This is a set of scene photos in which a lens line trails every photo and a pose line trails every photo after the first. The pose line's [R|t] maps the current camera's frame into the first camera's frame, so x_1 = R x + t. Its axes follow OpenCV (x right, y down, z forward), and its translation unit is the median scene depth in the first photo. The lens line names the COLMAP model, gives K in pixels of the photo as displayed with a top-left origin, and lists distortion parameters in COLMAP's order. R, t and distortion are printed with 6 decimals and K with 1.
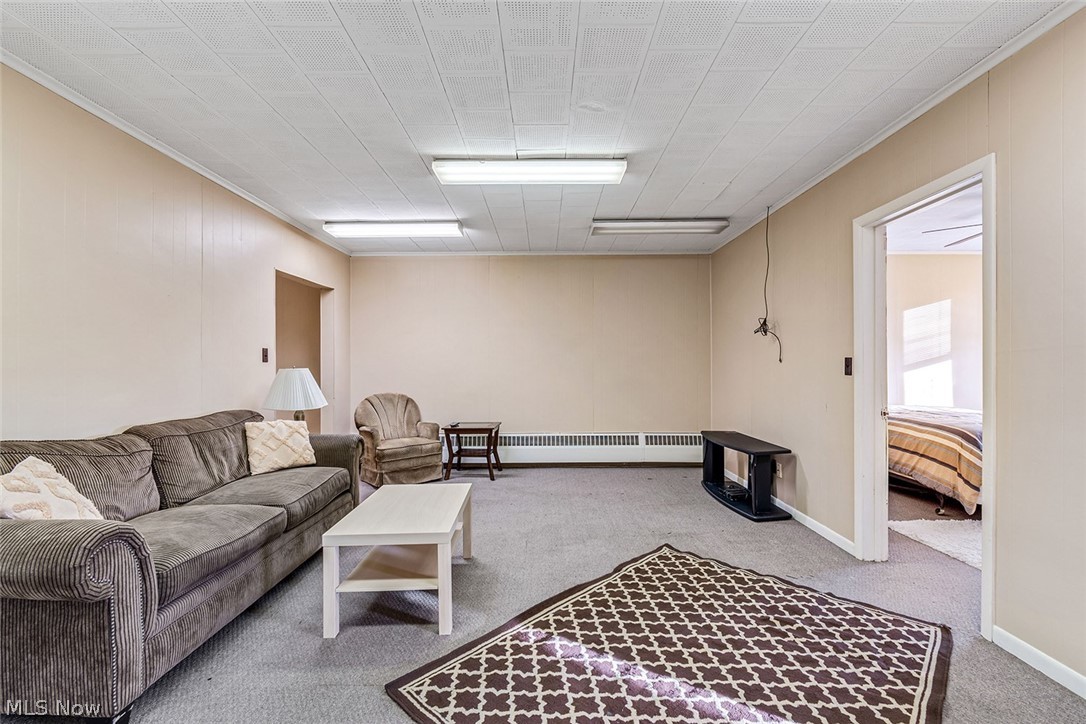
lens RADIAL K [[484.8, 0, 548.4], [0, 484.8, 367.9], [0, 0, 1]] dist [0.003272, 0.000032]
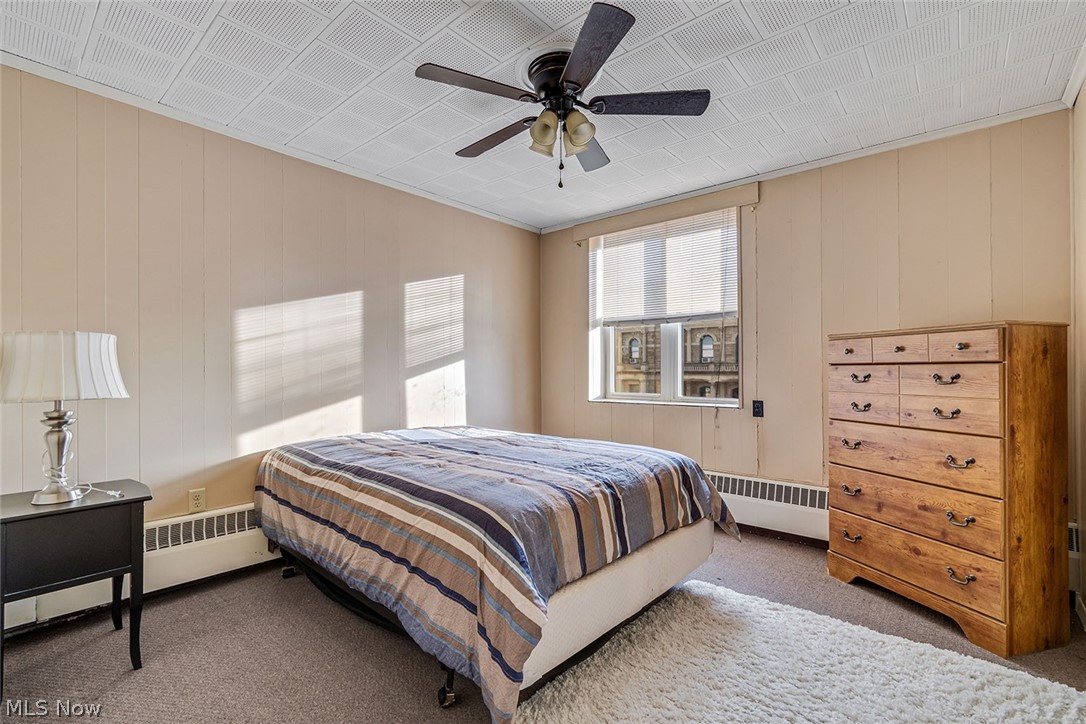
lens RADIAL K [[484.8, 0, 545.5], [0, 484.8, 365.6], [0, 0, 1]] dist [0.003272, 0.000032]
pose [[0.655874, 0.003481, 0.754862, 0.506312], [0.011806, 0.999820, -0.014868, 0.004025], [-0.754778, 0.018663, 0.655715, 0.608691]]
